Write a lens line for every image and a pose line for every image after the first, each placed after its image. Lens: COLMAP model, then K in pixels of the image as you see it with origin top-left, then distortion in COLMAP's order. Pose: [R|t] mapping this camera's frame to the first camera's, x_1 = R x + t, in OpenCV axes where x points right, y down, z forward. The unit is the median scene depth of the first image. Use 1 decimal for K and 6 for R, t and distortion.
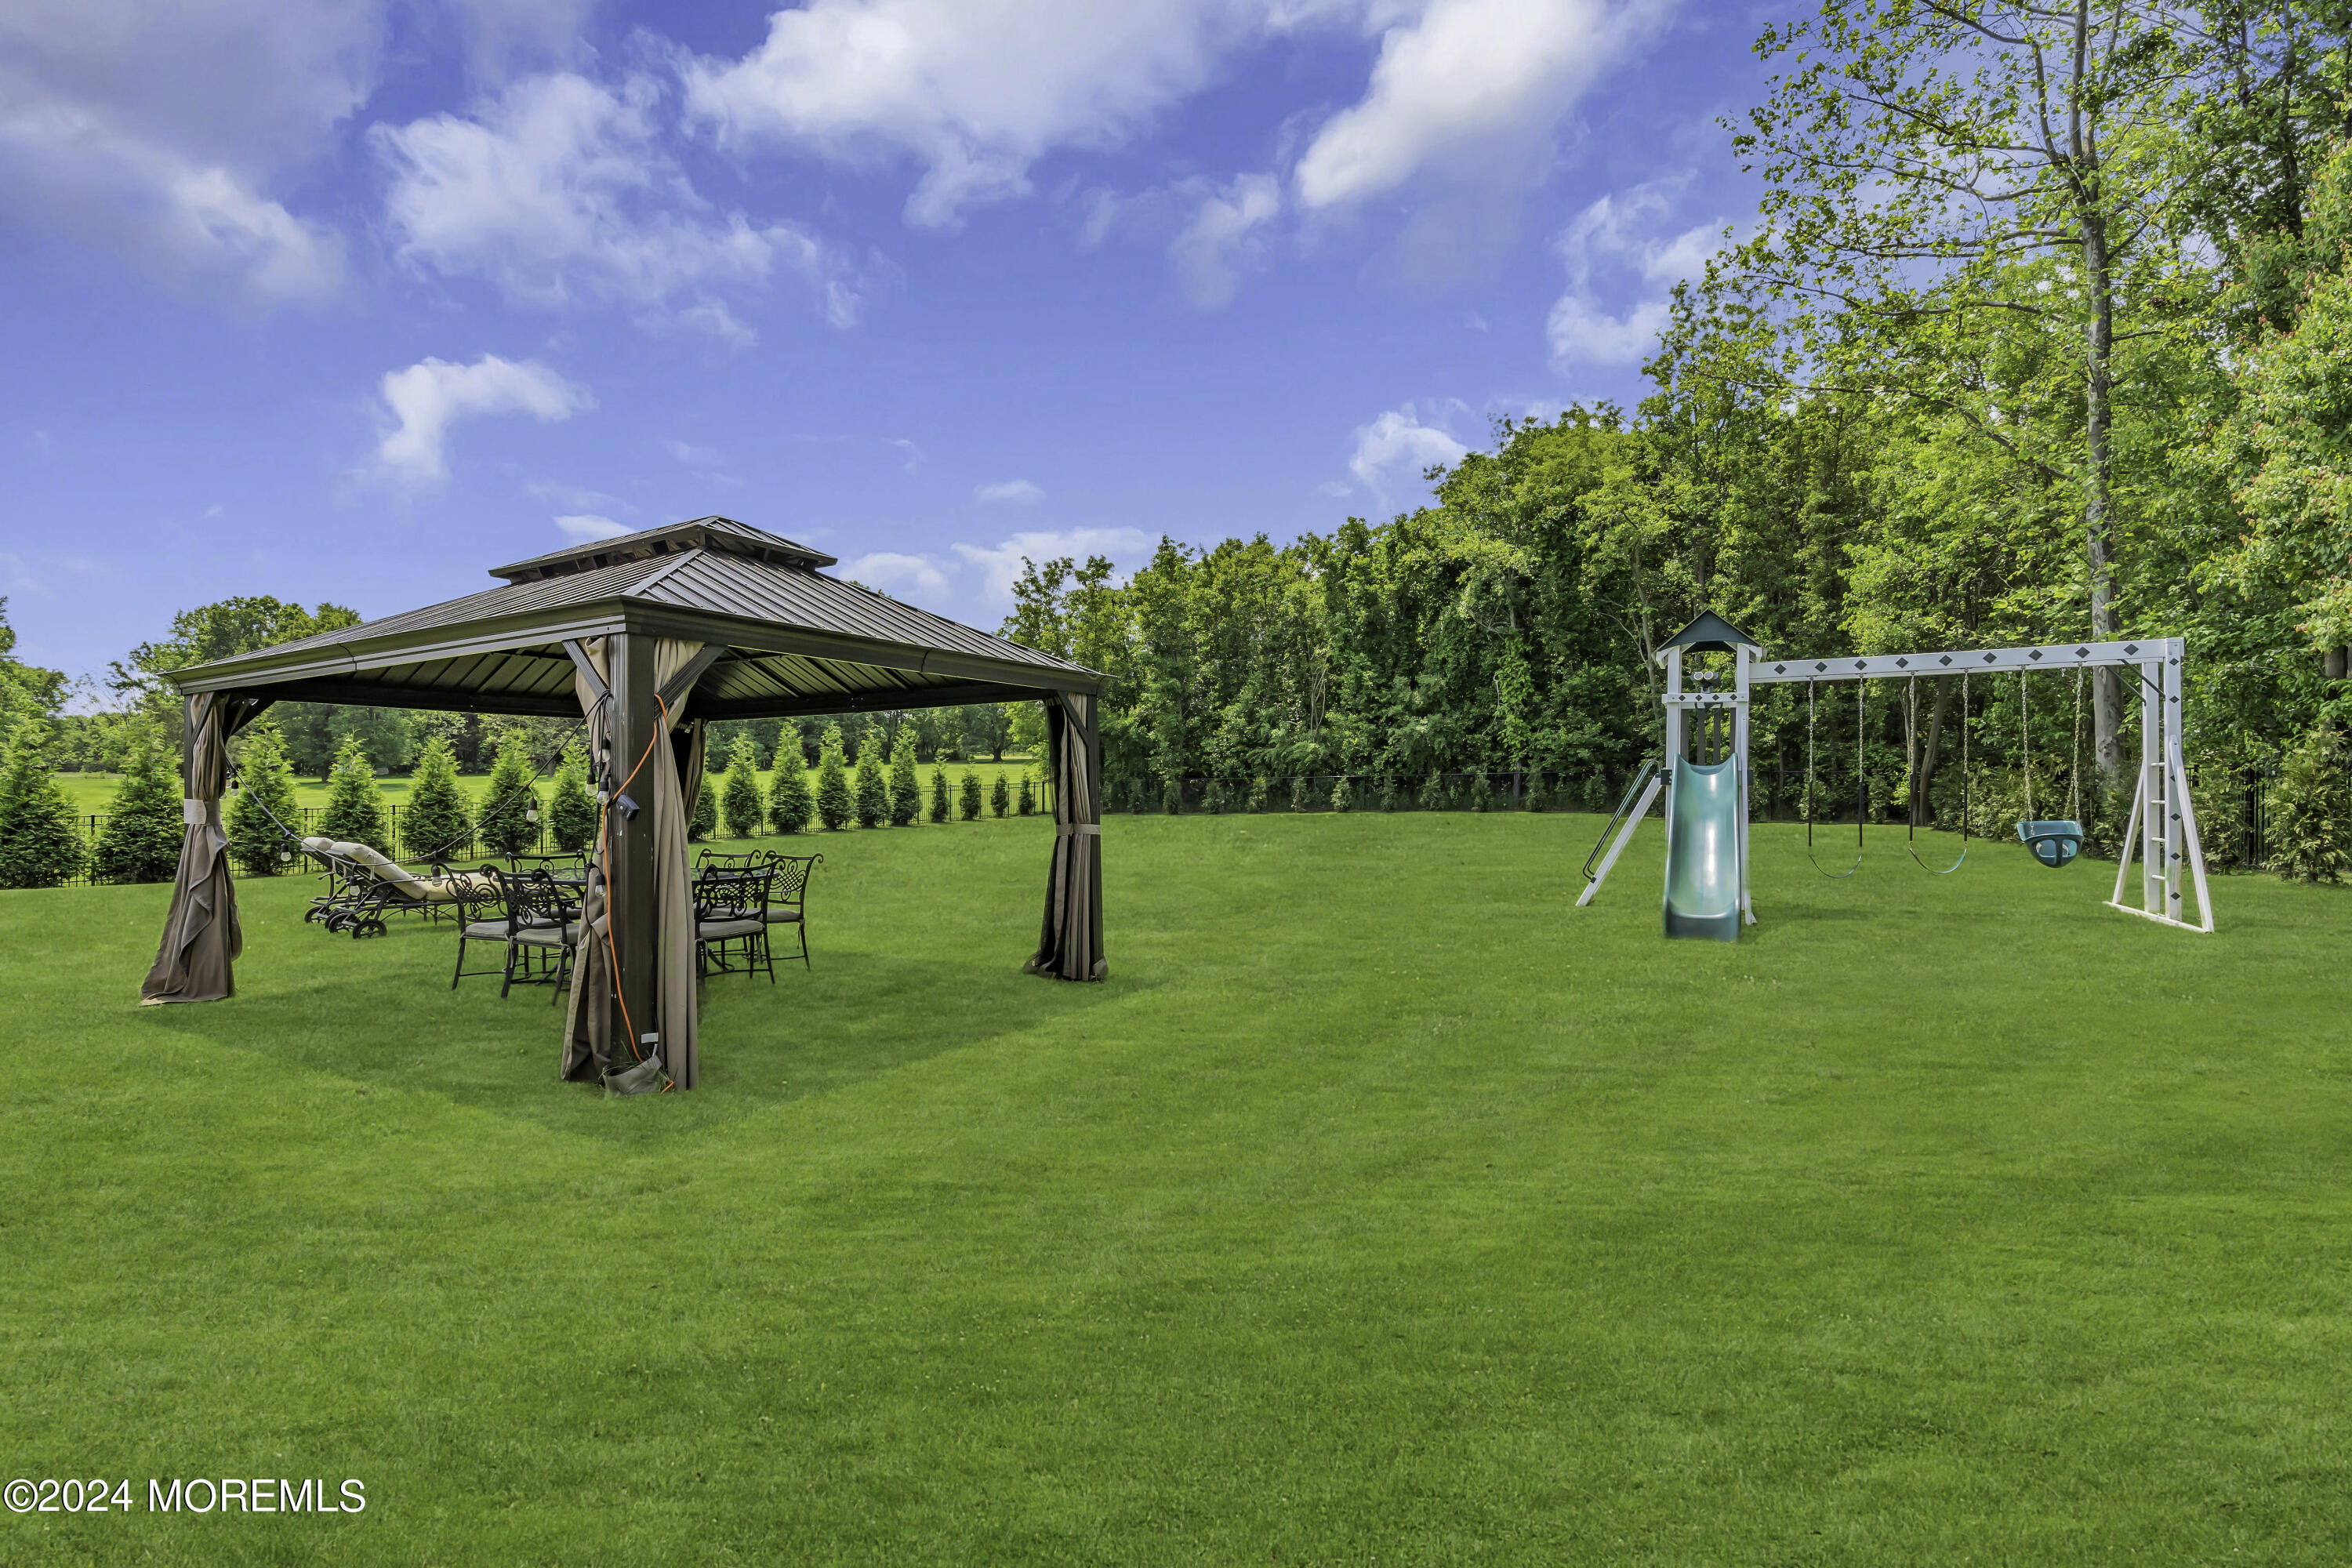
lens RADIAL K [[1053.9, 0, 1176.0], [0, 1053.9, 784.0], [0, 0, 1]] dist [-0.004046, 0.000079]
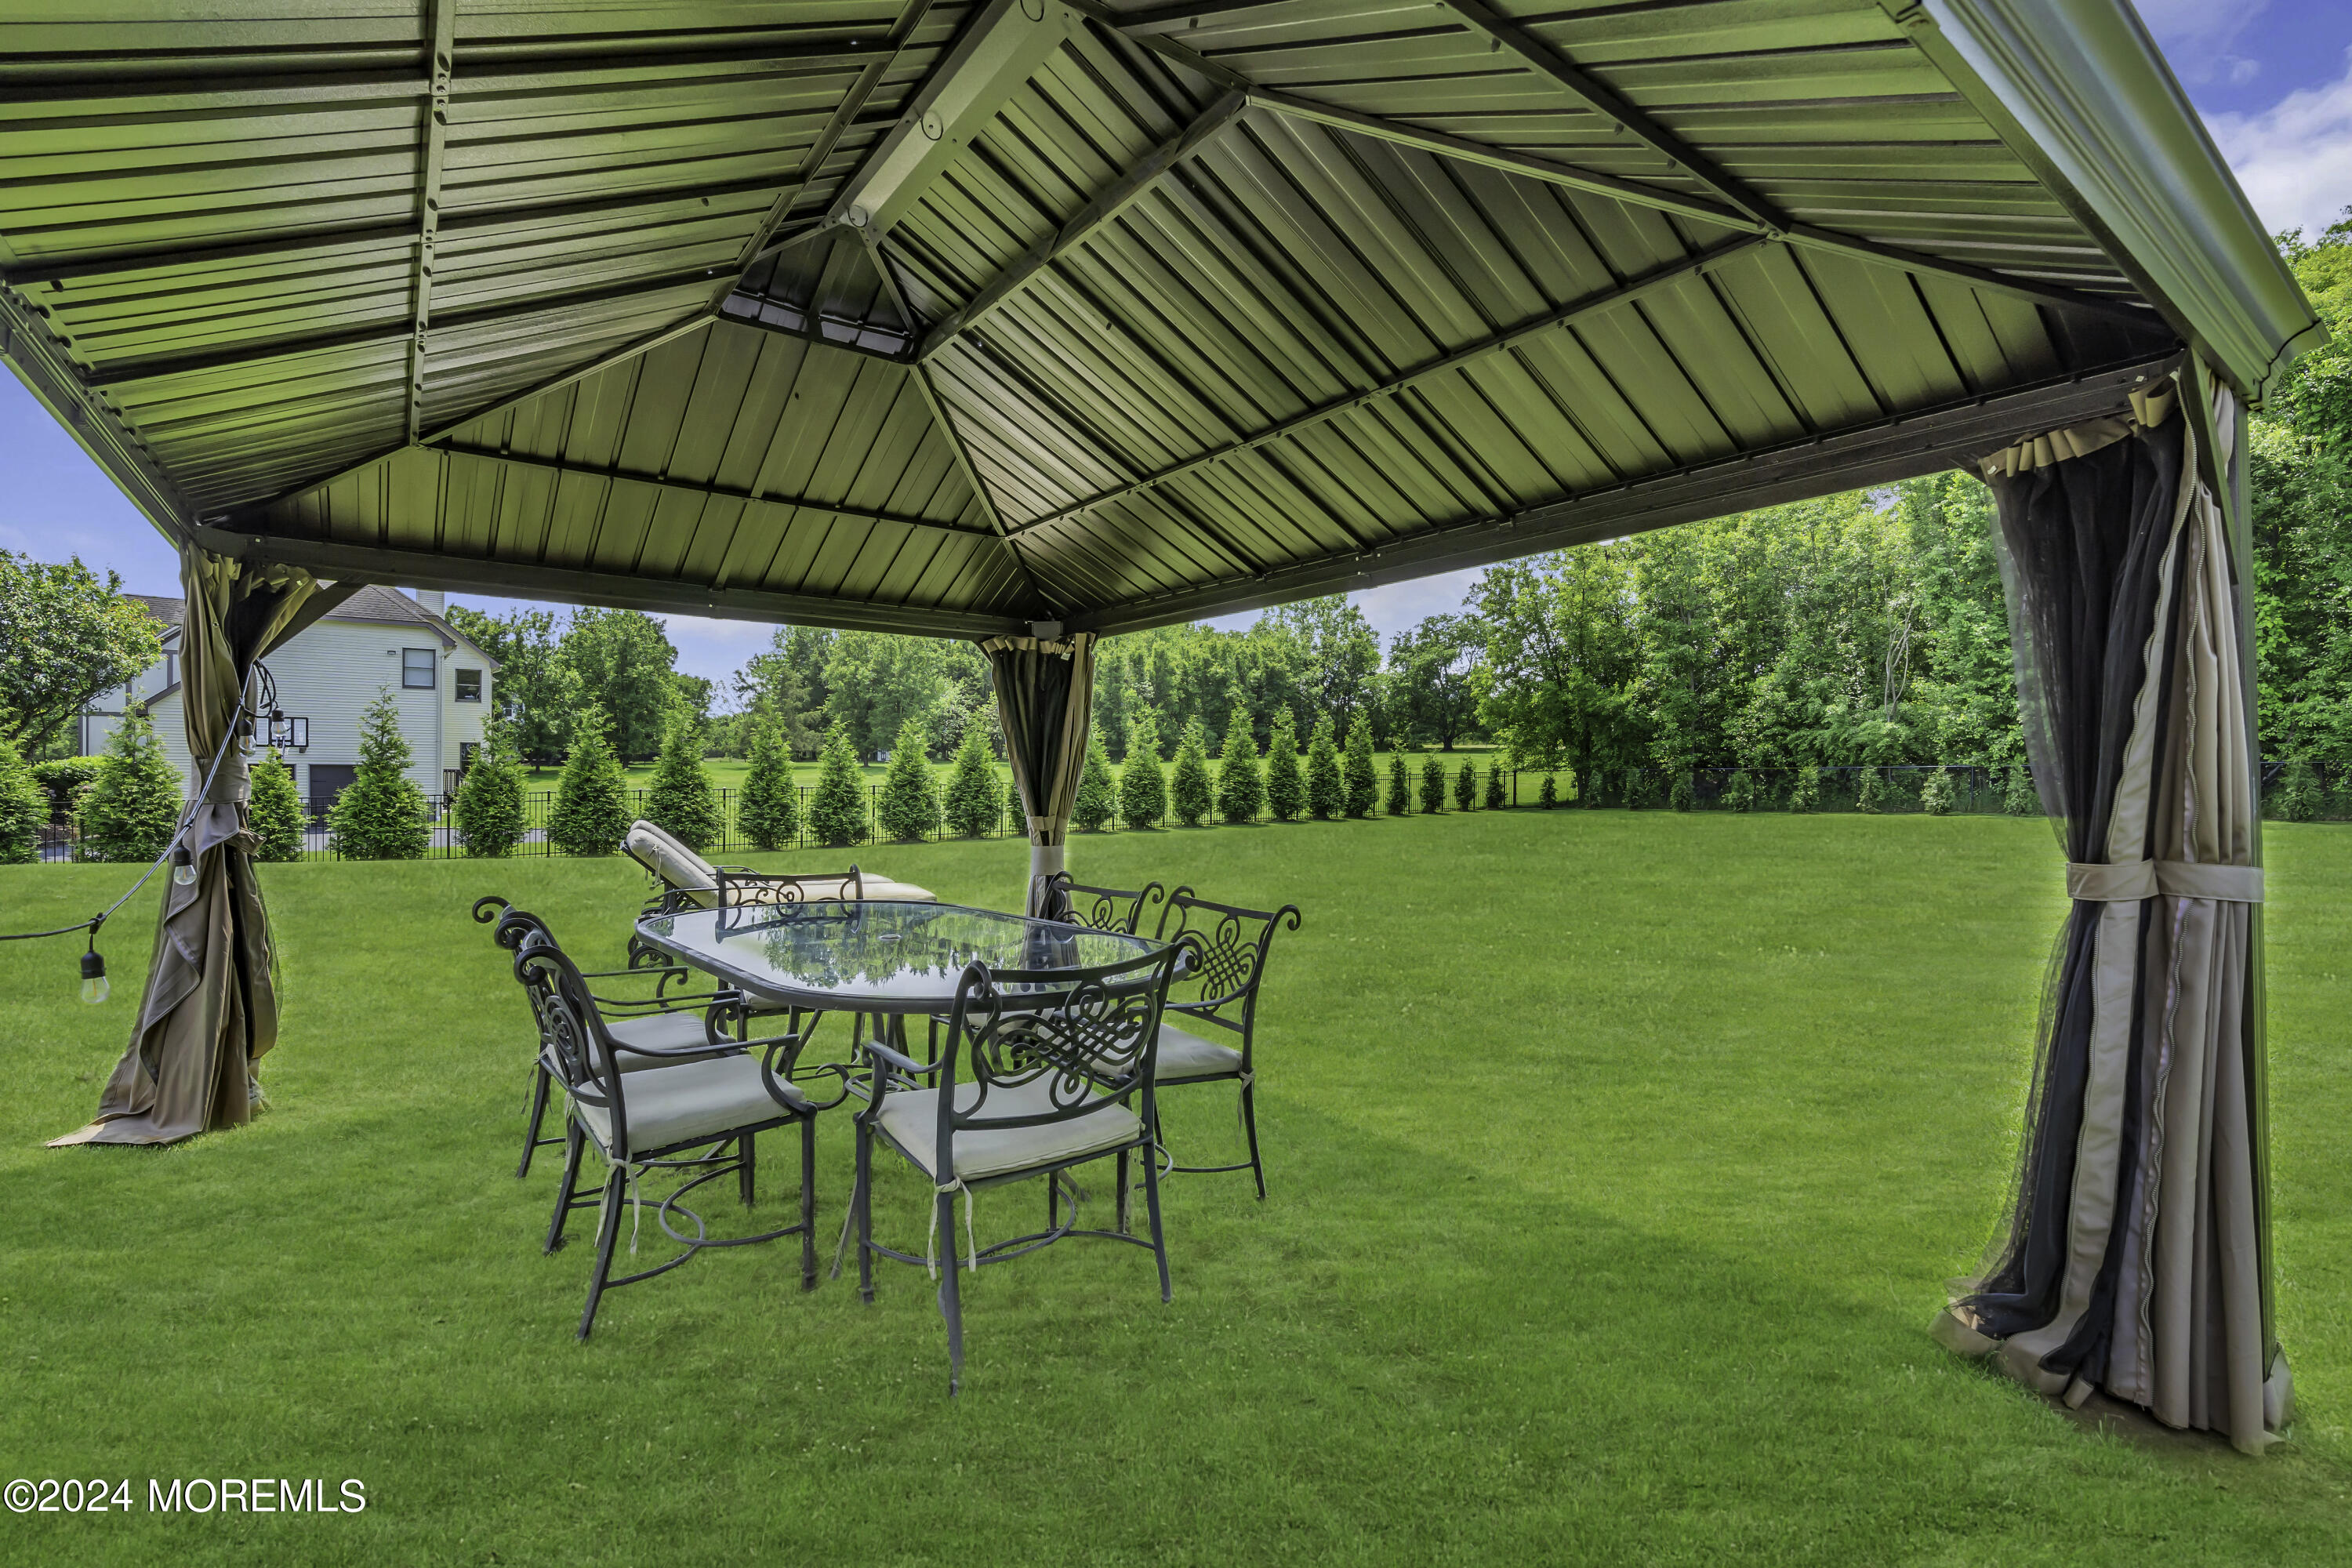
lens RADIAL K [[1053.9, 0, 1176.0], [0, 1053.9, 784.0], [0, 0, 1]] dist [-0.004046, 0.000079]
pose [[0.915727, 0.013781, -0.401565, -0.035716], [-0.010372, 0.999889, 0.010663, 0.002741], [0.401667, -0.005600, 0.915769, 0.100873]]
